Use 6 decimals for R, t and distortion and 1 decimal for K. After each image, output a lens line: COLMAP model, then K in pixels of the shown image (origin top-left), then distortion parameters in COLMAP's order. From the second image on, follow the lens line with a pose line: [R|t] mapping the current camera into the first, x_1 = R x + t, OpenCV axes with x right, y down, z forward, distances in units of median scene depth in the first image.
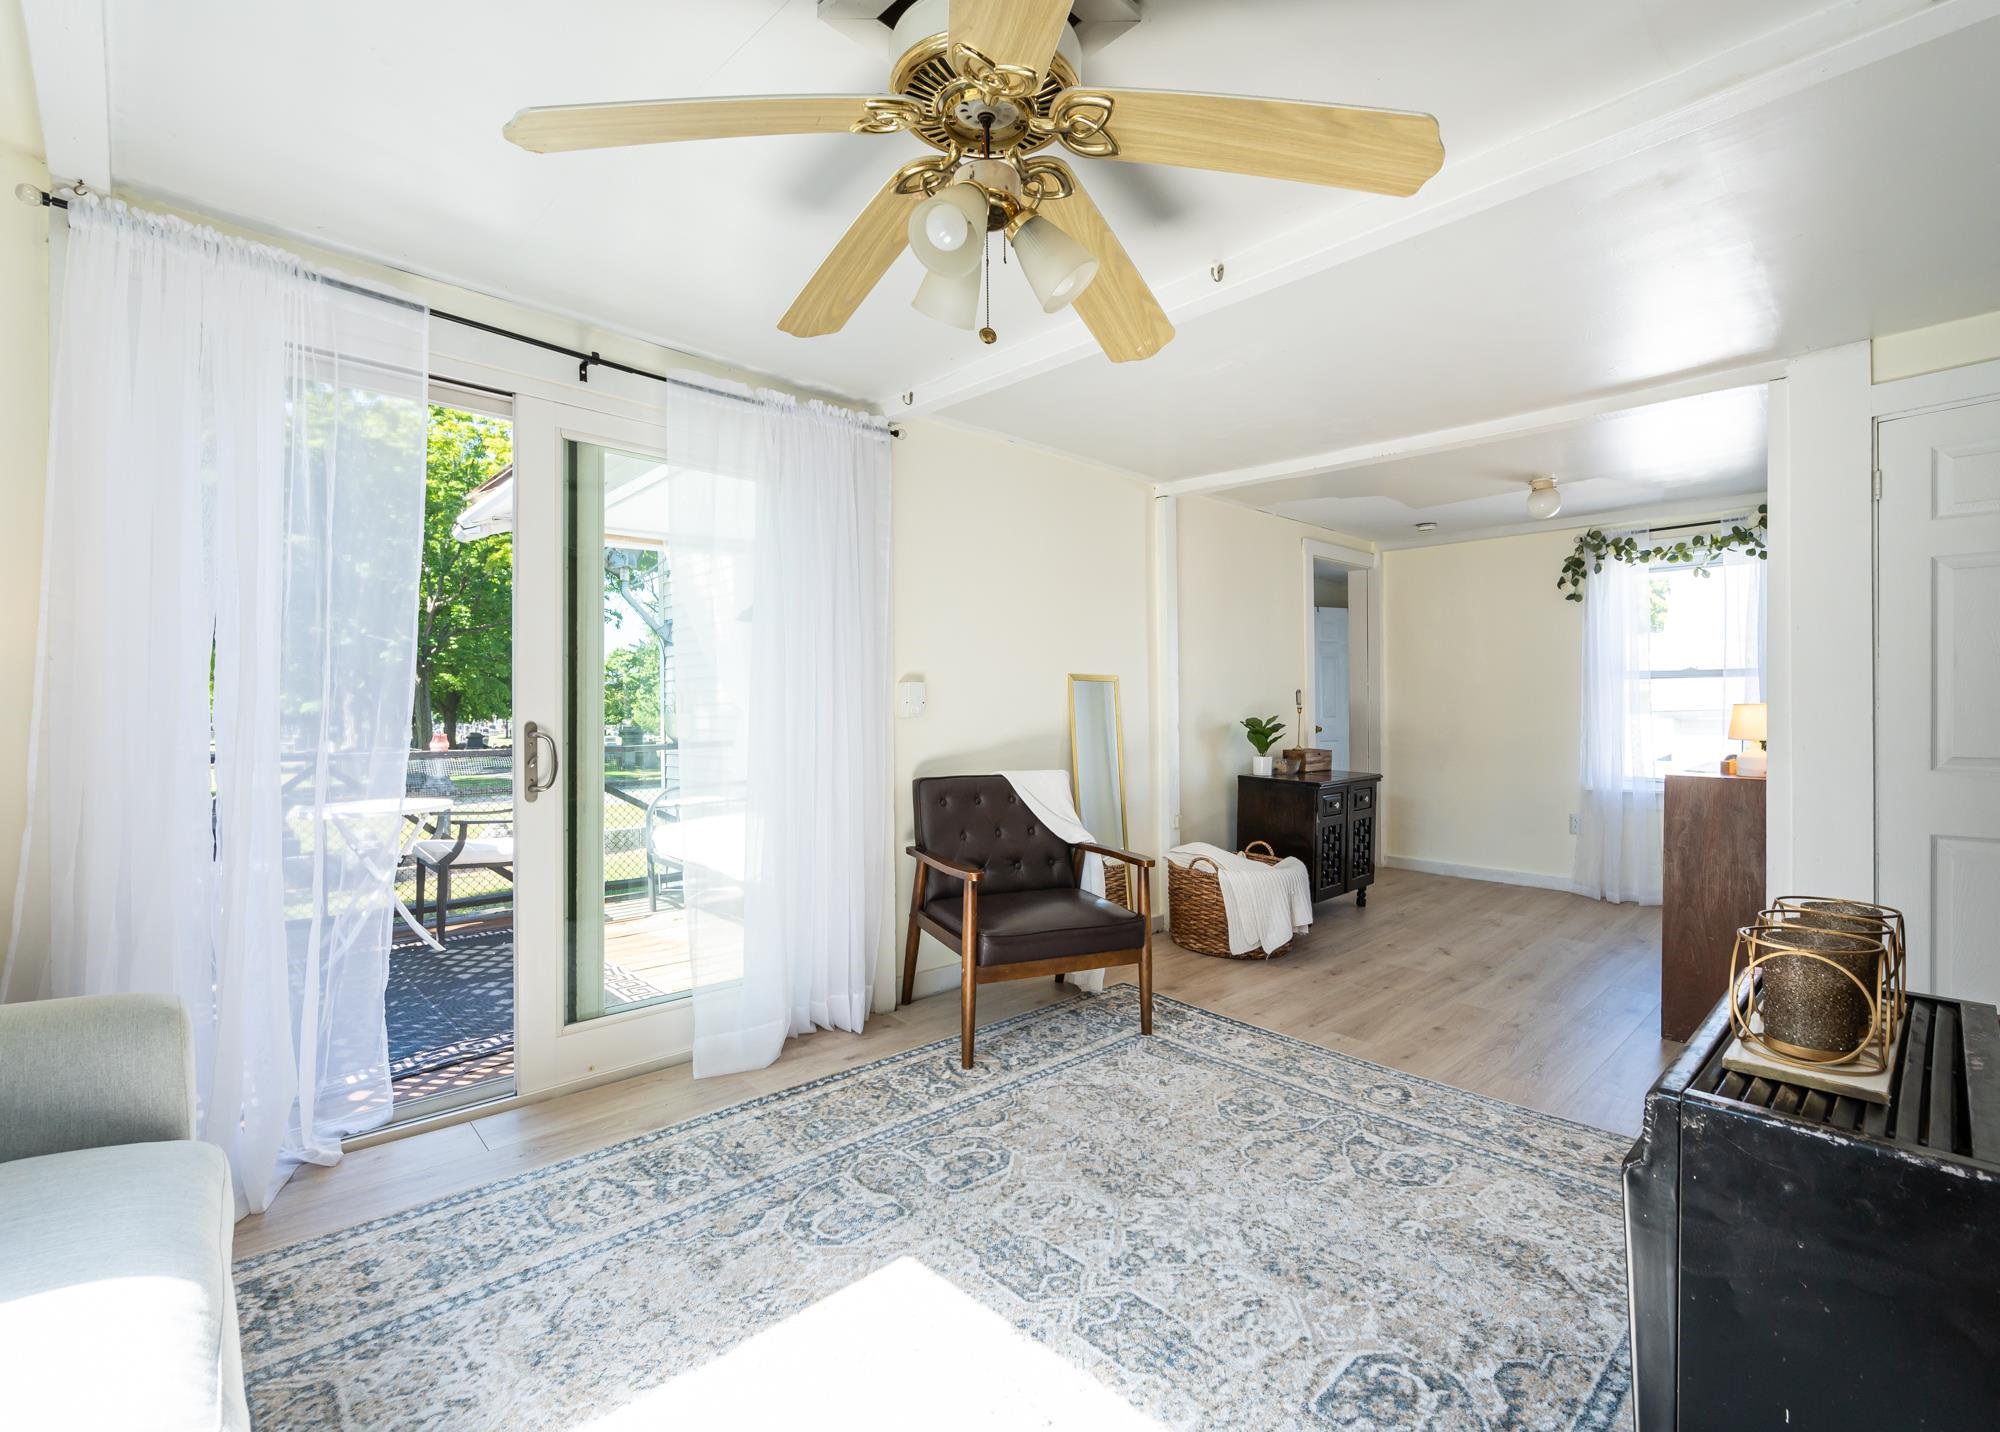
lens RADIAL K [[898.6, 0, 1001.2], [0, 898.6, 716.5], [0, 0, 1]] dist [-0.000234, 0.000148]
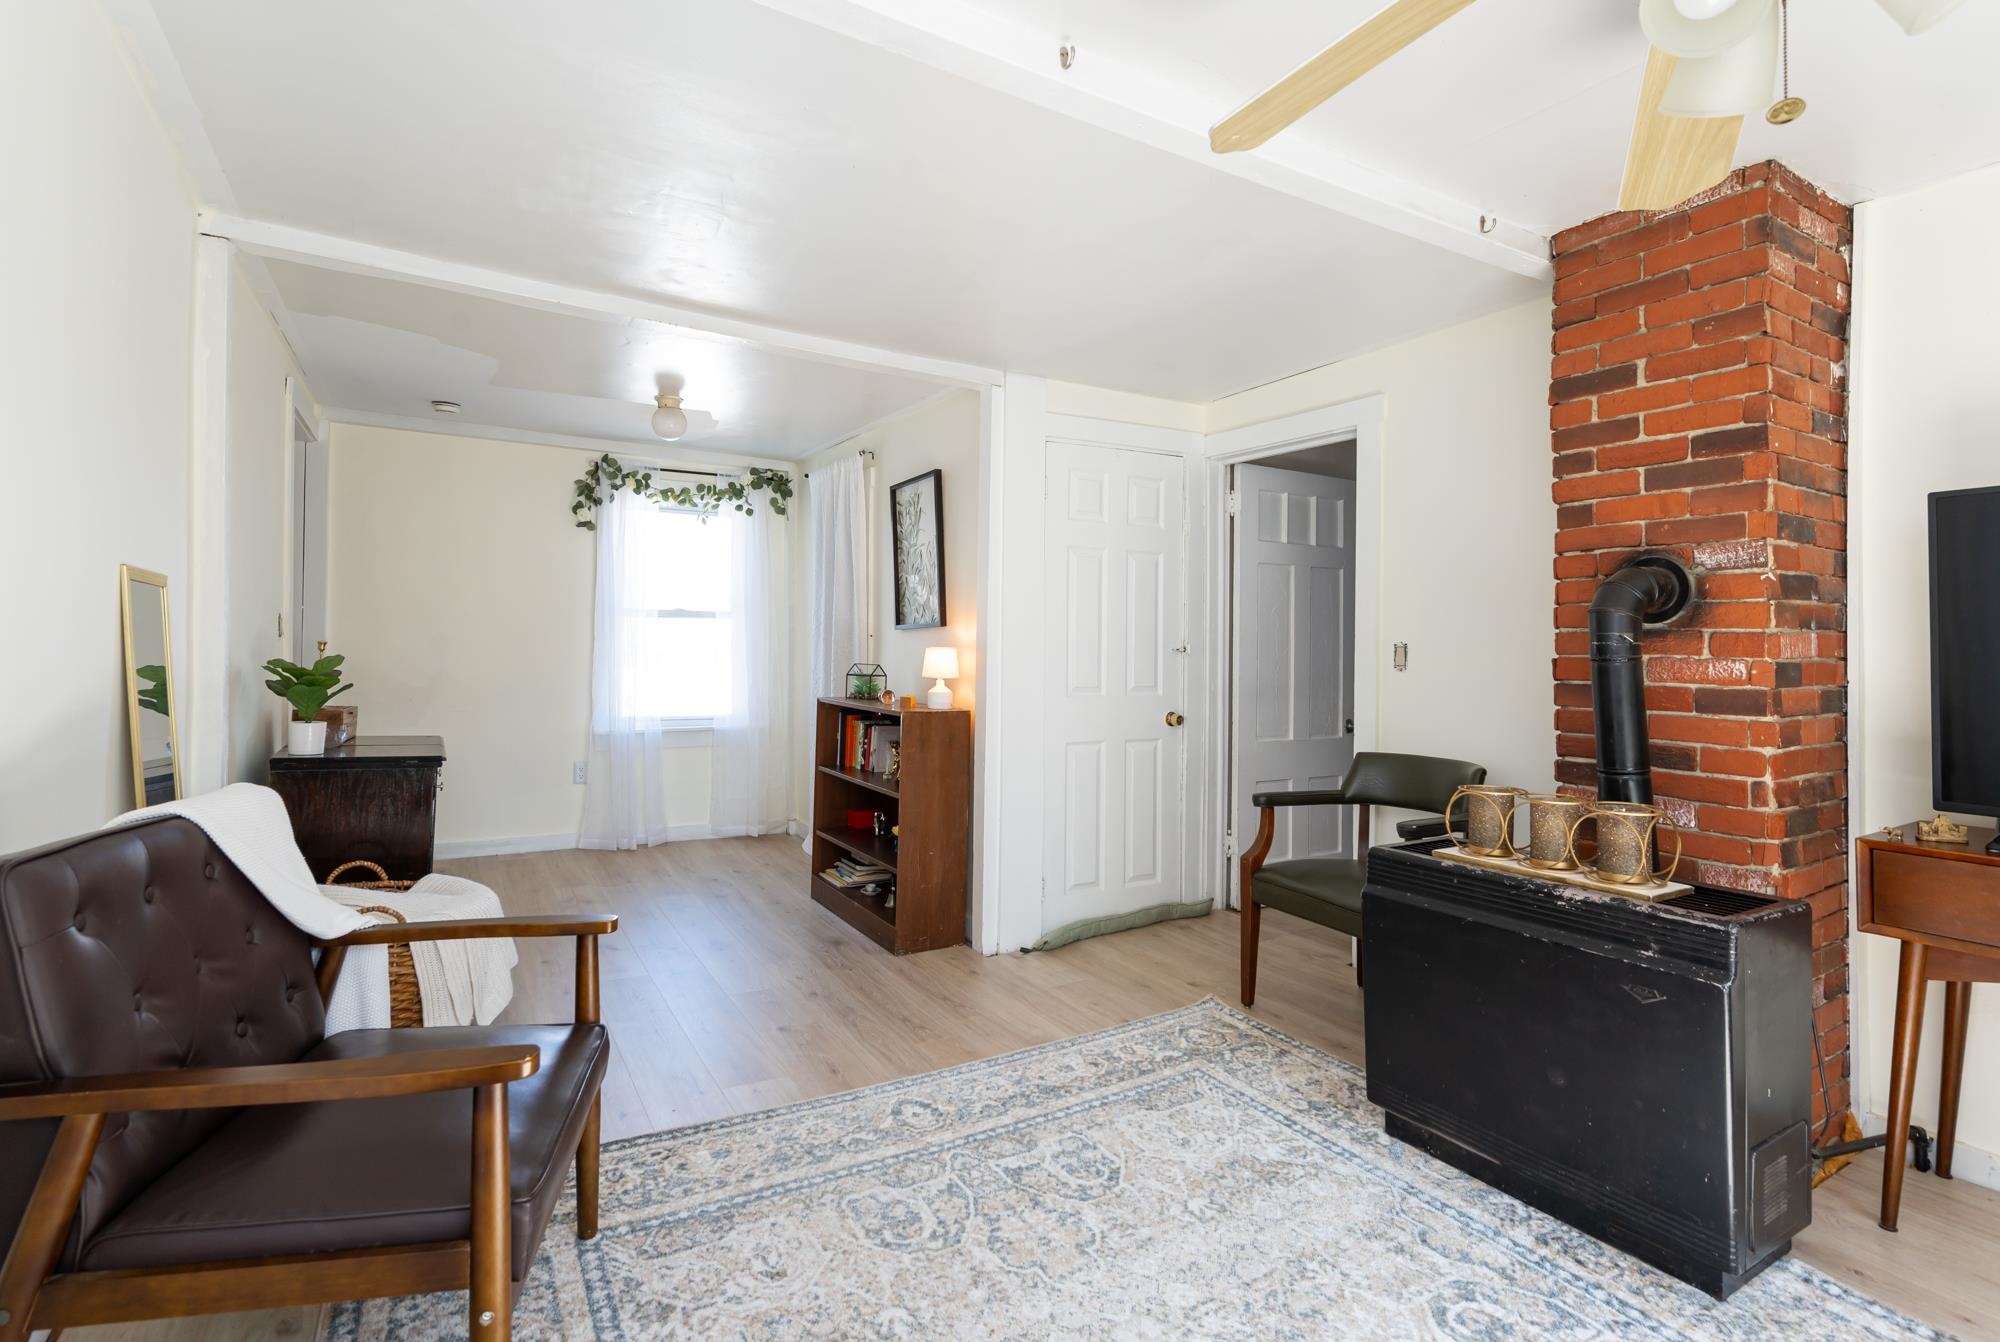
lens RADIAL K [[954.7, 0, 1006.5], [0, 954.7, 635.2], [0, 0, 1]] dist [-0.004971, -0.000142]
pose [[0.222486, 0.017917, 0.974771, -0.348199], [-0.004148, 0.999839, -0.017431, -0.008183], [-0.974927, -0.000165, 0.222525, 0.594829]]
